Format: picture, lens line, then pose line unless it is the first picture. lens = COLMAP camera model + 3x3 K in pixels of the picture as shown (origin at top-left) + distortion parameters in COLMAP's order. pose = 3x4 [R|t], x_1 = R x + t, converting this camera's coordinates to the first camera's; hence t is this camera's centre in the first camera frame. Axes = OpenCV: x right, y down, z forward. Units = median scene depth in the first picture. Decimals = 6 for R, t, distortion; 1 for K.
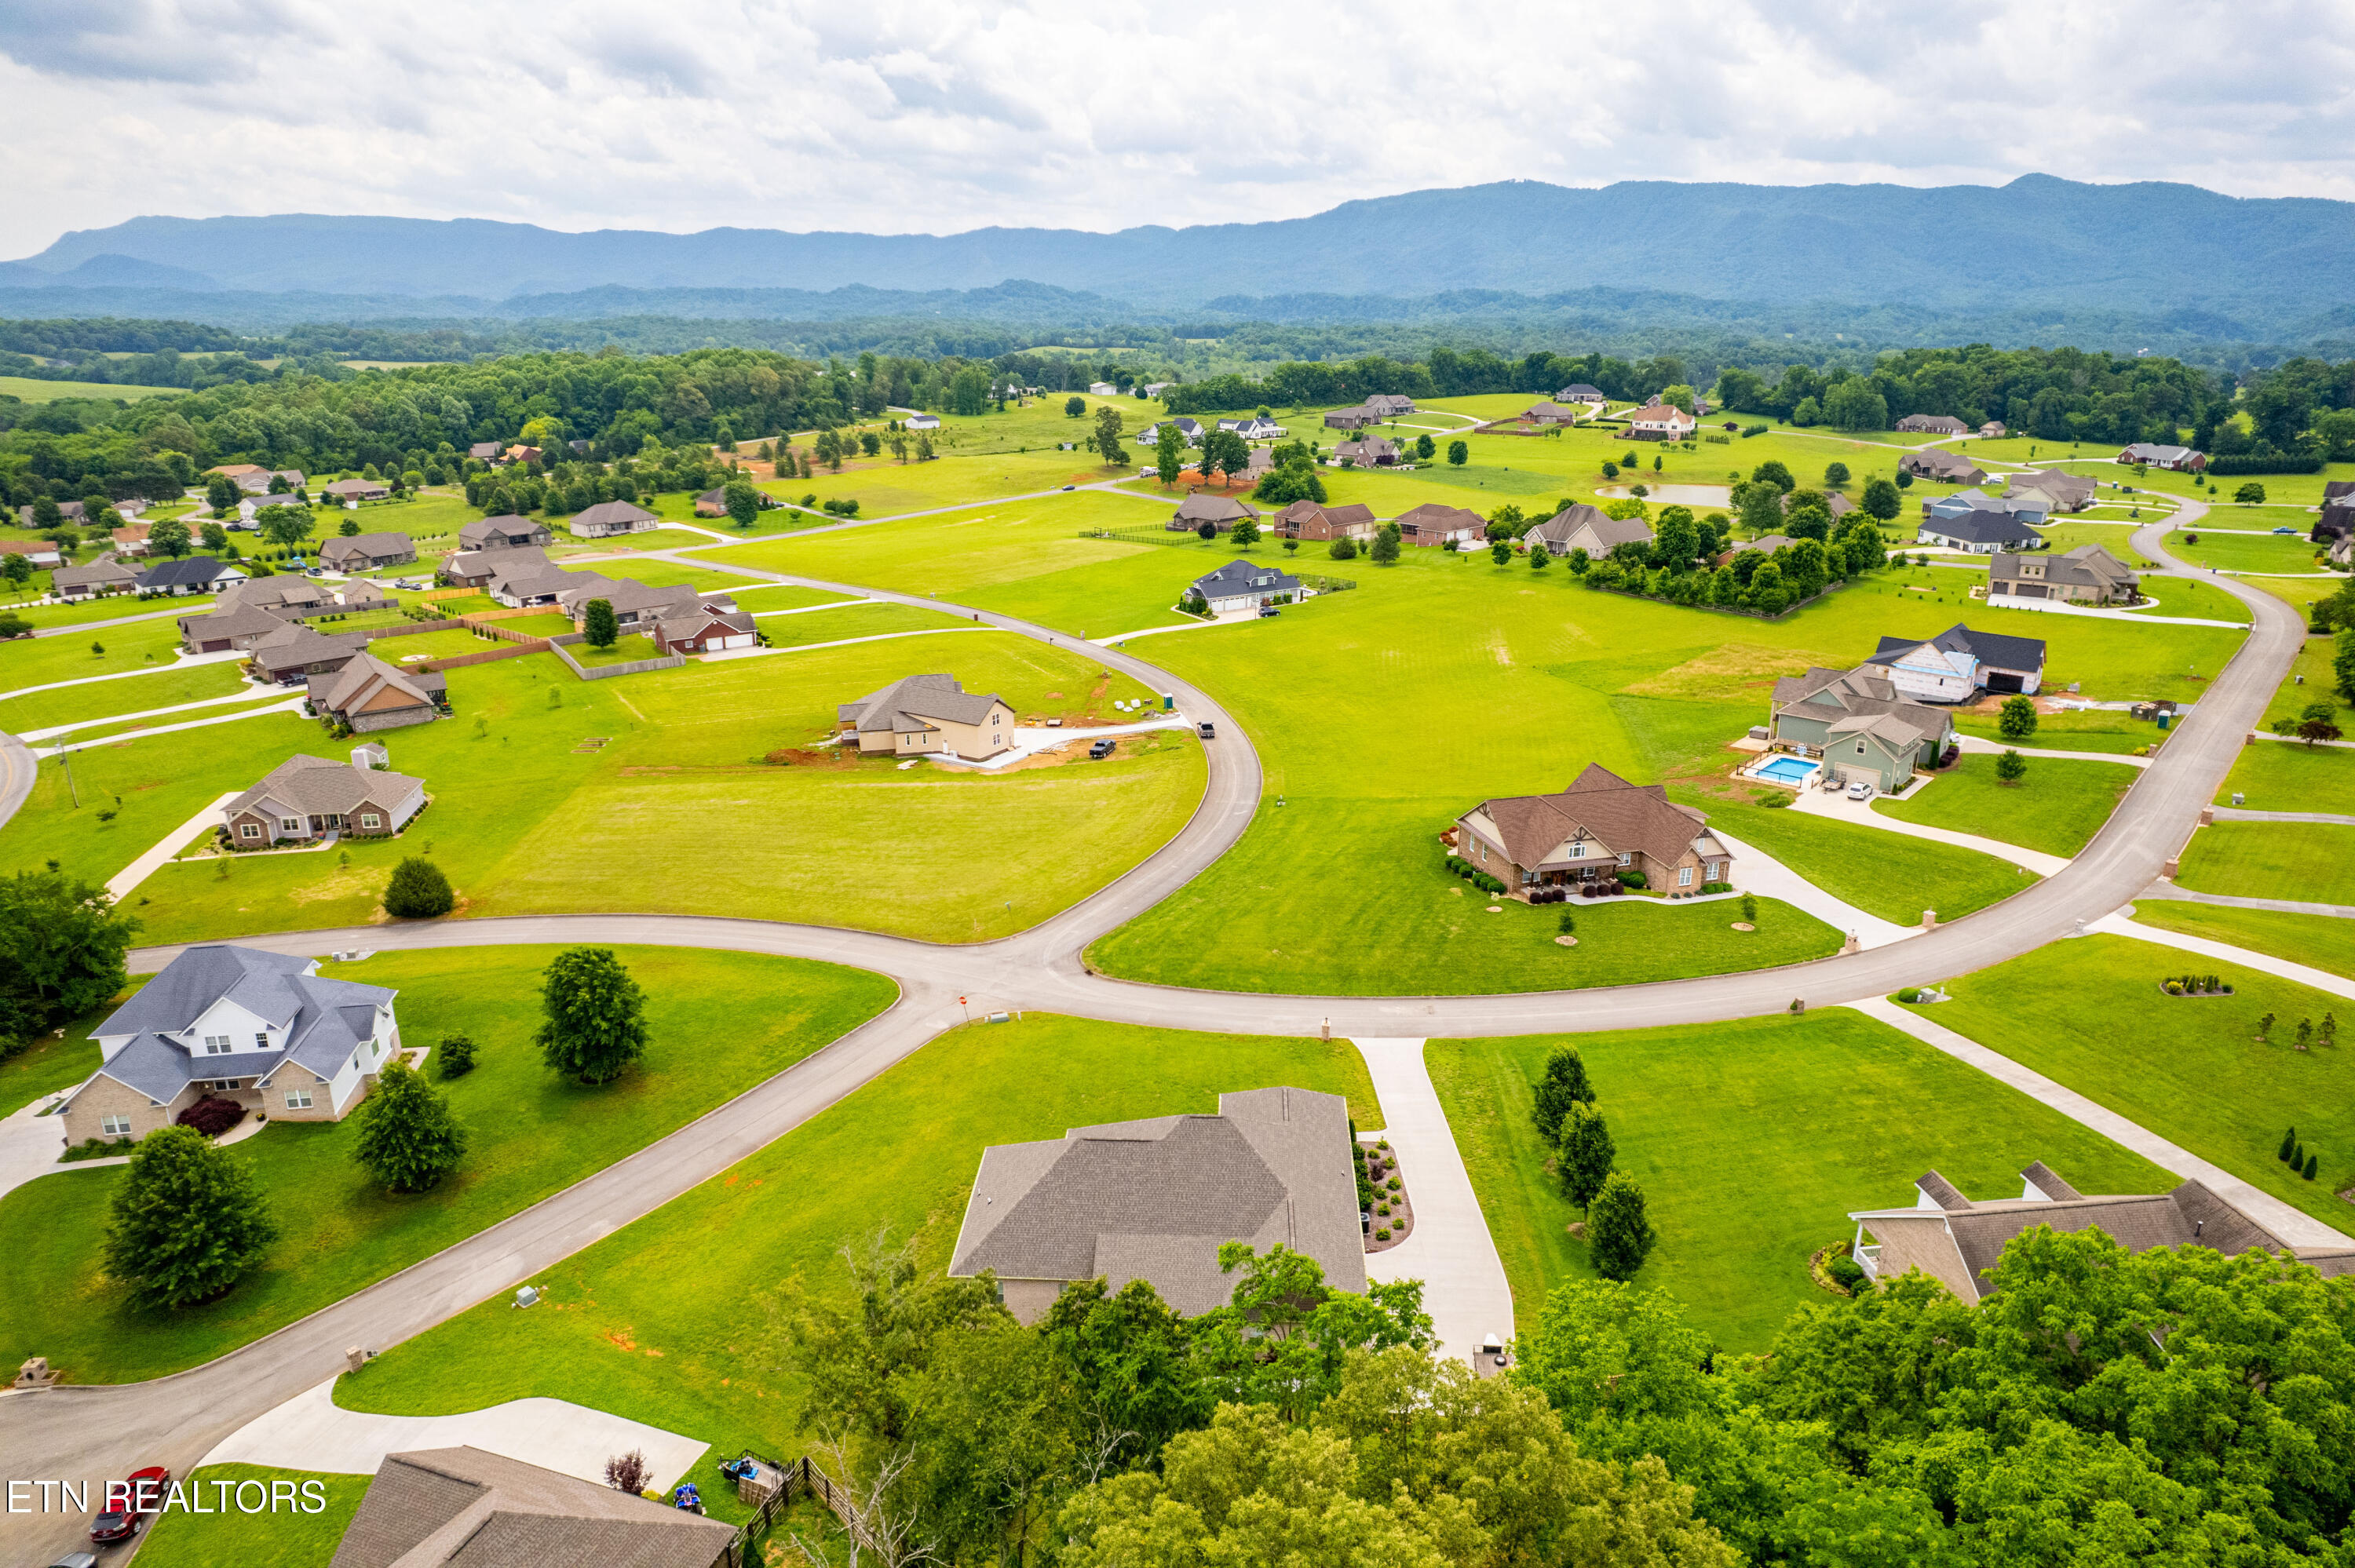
lens RADIAL K [[1504.3, 0, 1176.7], [0, 1504.3, 774.6], [0, 0, 1]] dist [-0.071195, 0.059284]
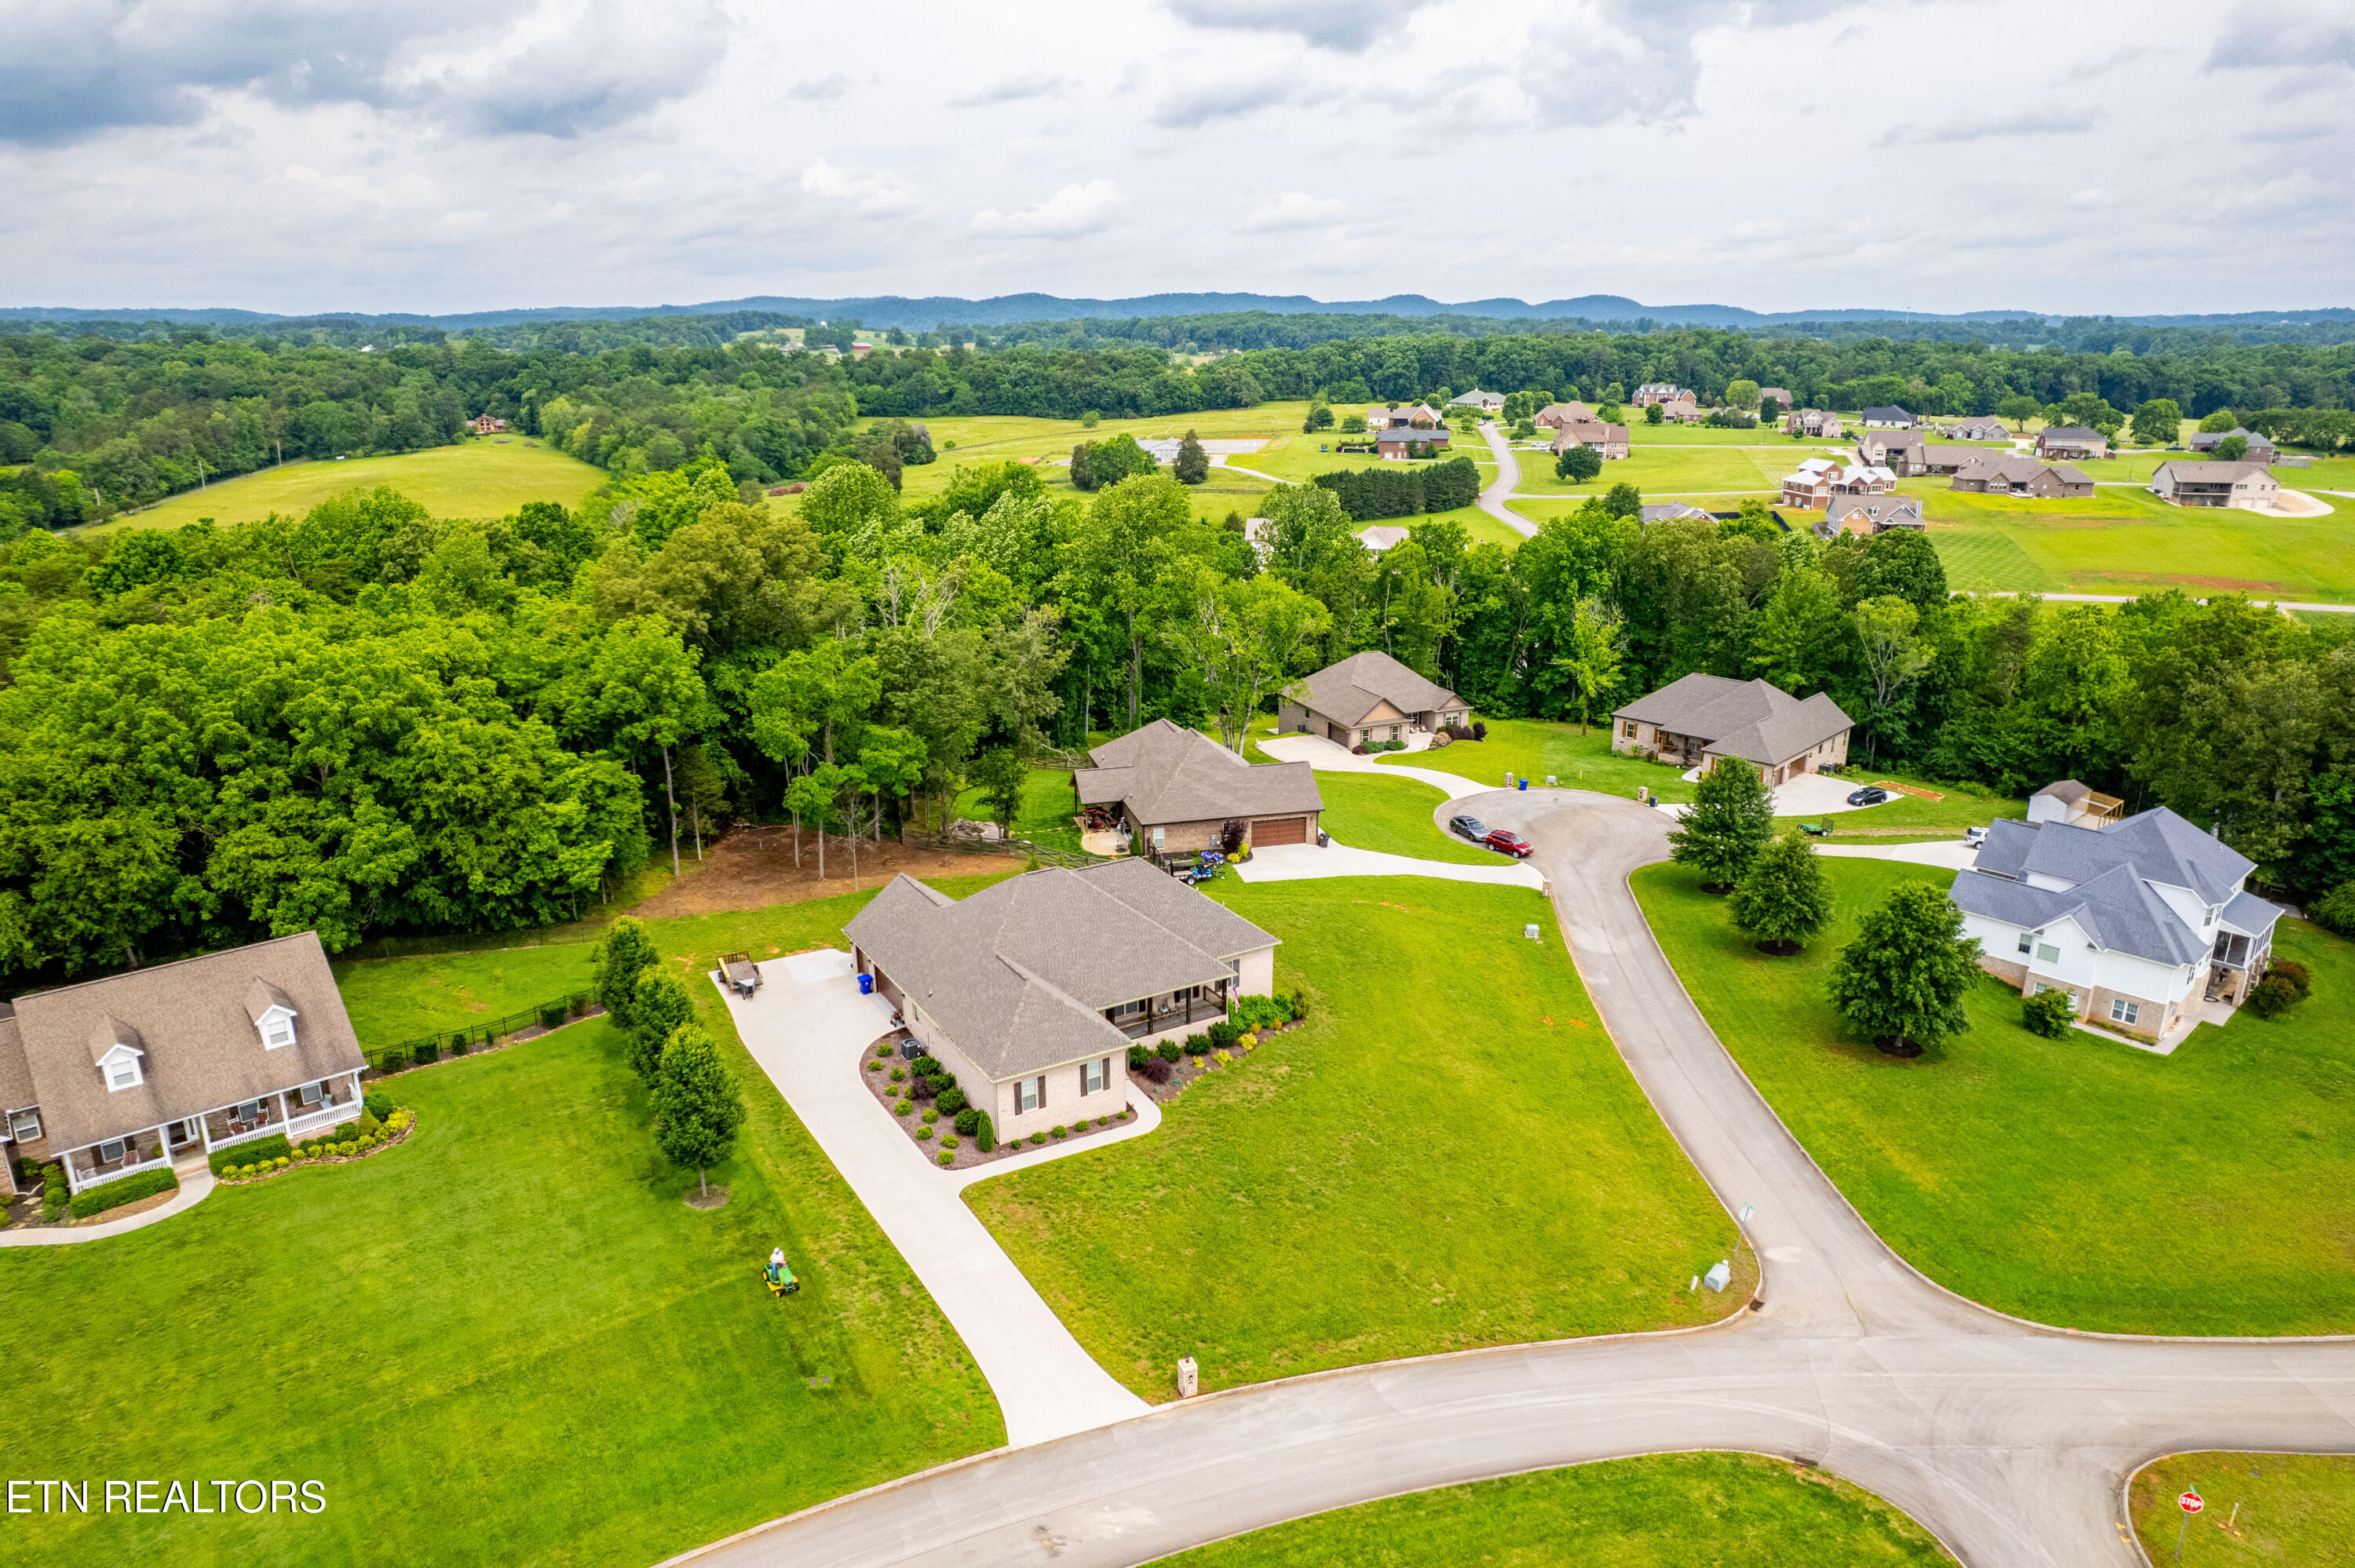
lens RADIAL K [[1504.3, 0, 1175.5], [0, 1504.3, 805.4], [0, 0, 1]] dist [-0.071195, 0.059284]
pose [[-0.837950, 0.167953, -0.519261, 0.135720], [-0.167480, 0.826419, 0.537570, -0.109191], [0.519413, 0.537422, -0.664370, 0.494016]]
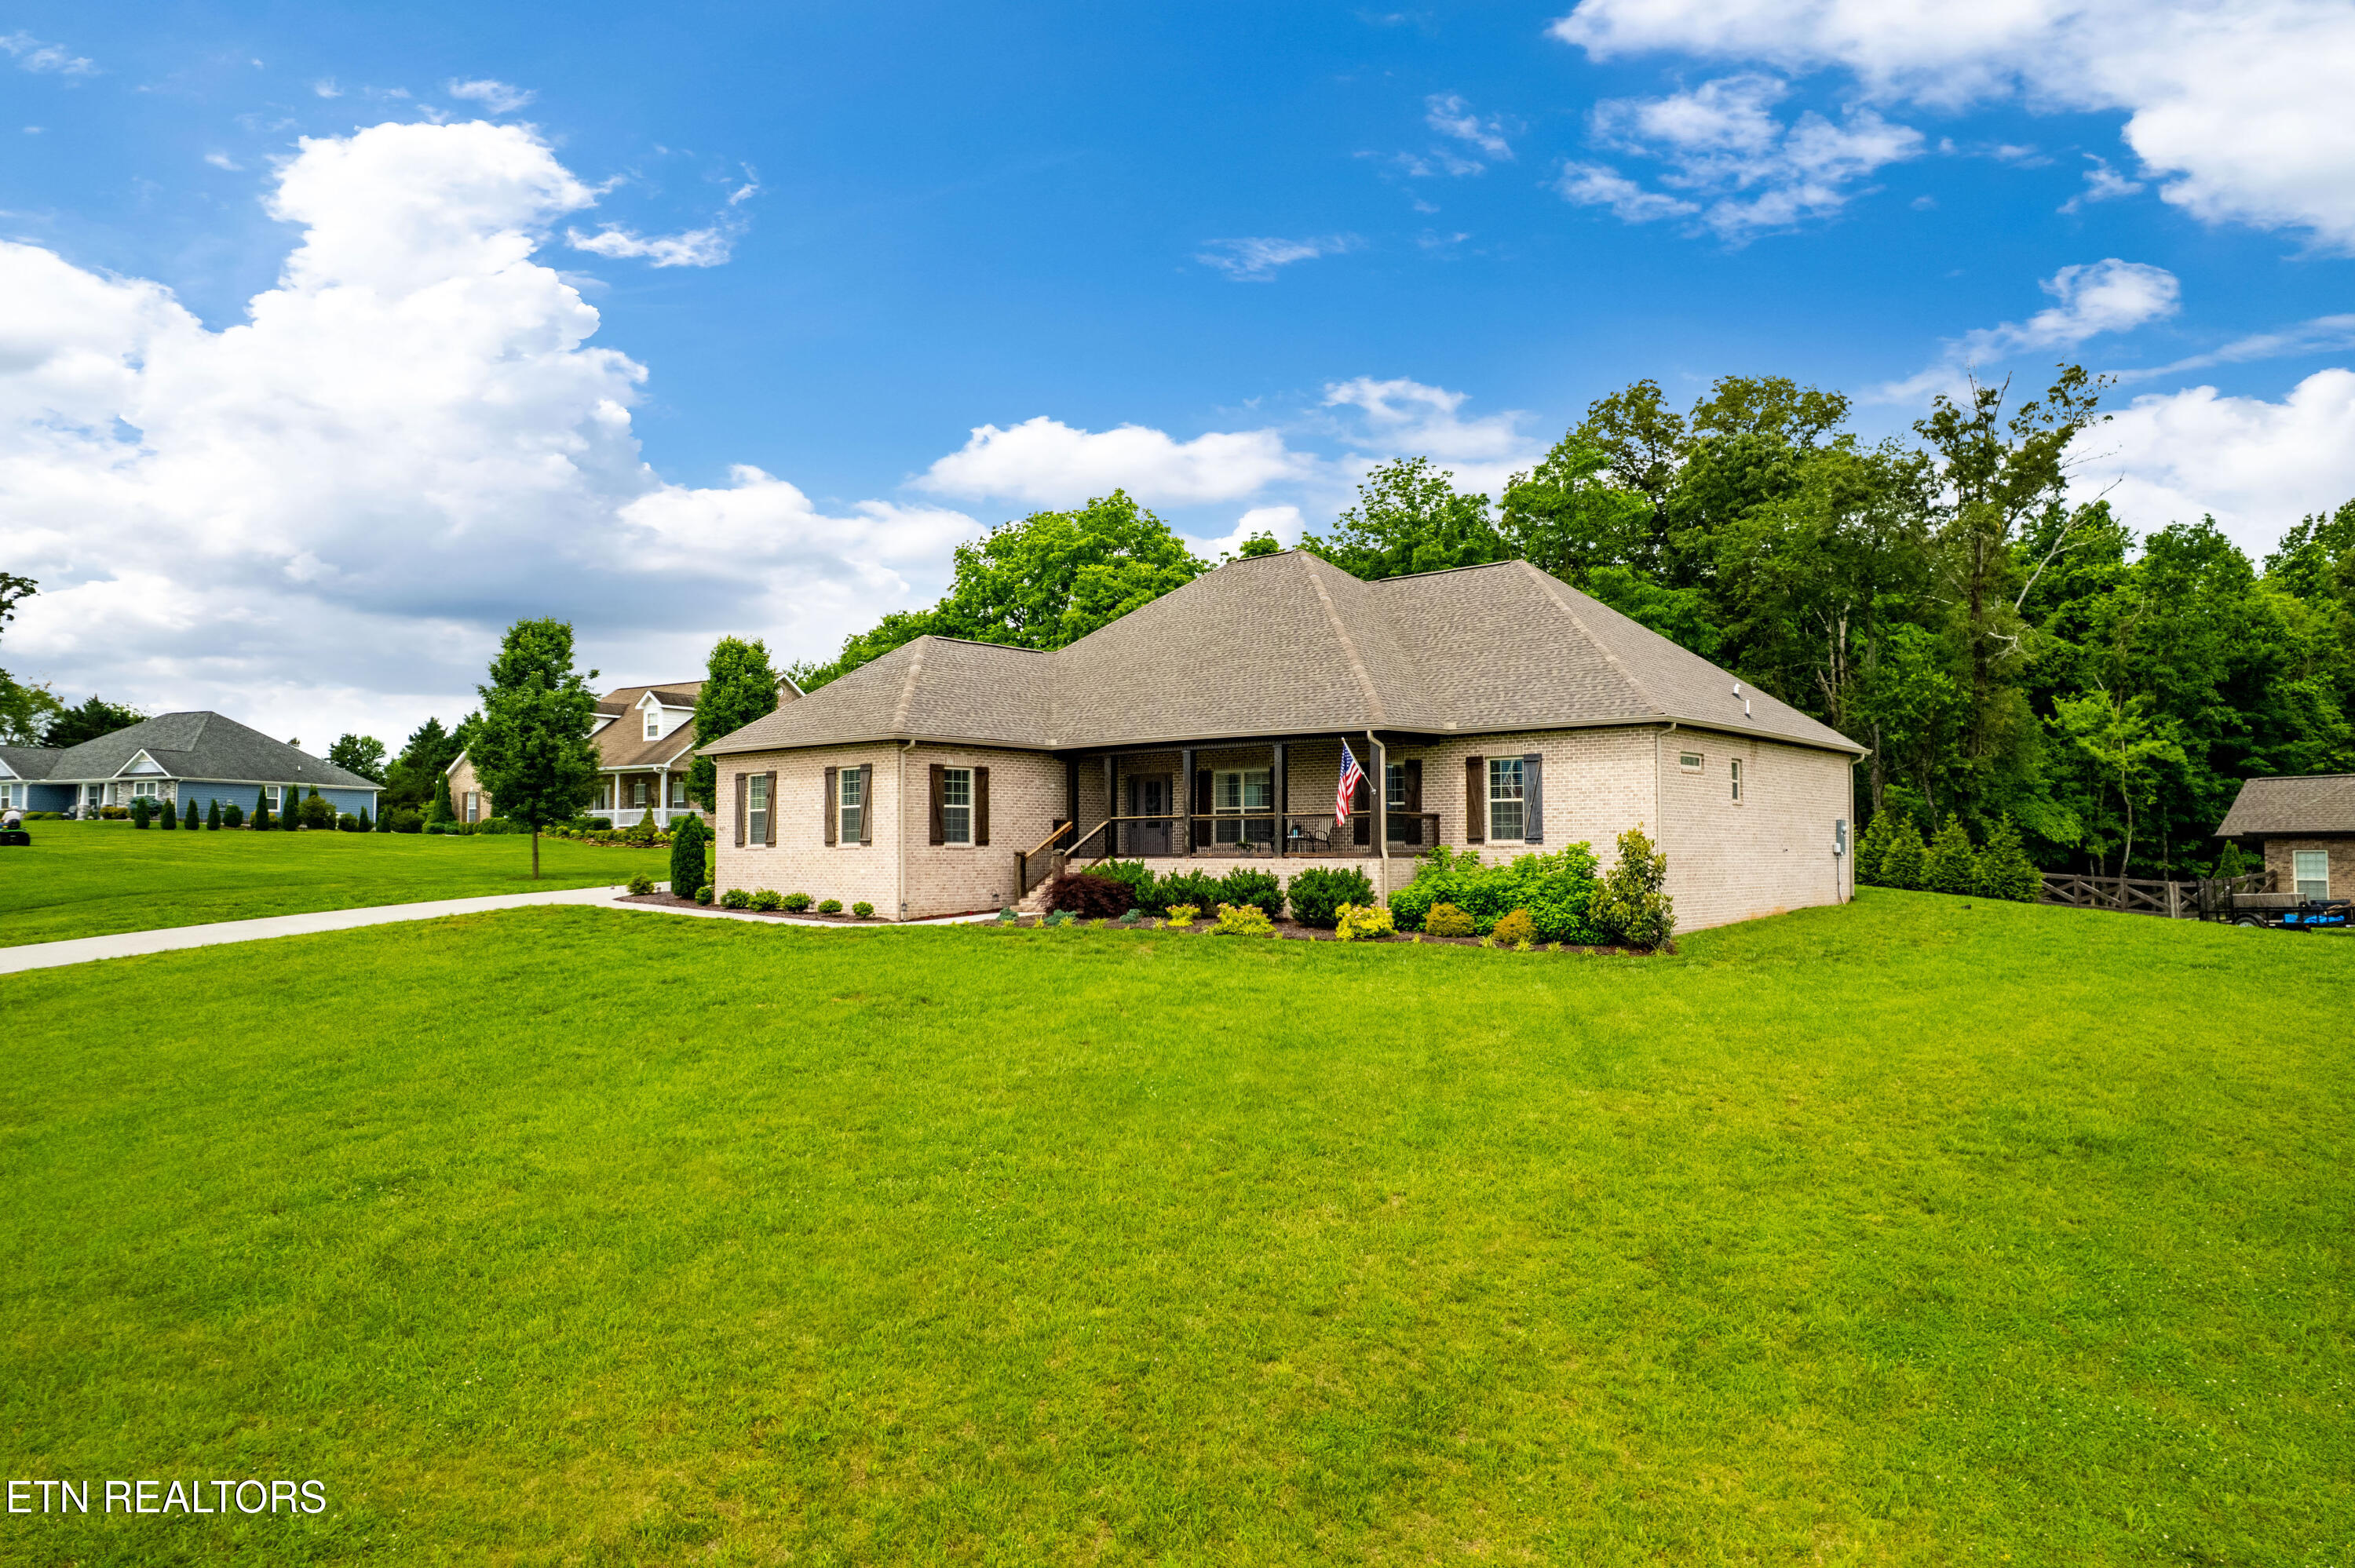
lens RADIAL K [[1504.3, 0, 1178.2], [0, 1504.3, 776.9], [0, 0, 1]] dist [-0.071195, 0.059284]
pose [[-0.777939, 0.032092, 0.627520, -0.076000], [0.190794, 0.963606, 0.187248, 0.057812], [-0.598673, 0.265394, -0.755749, 0.407218]]
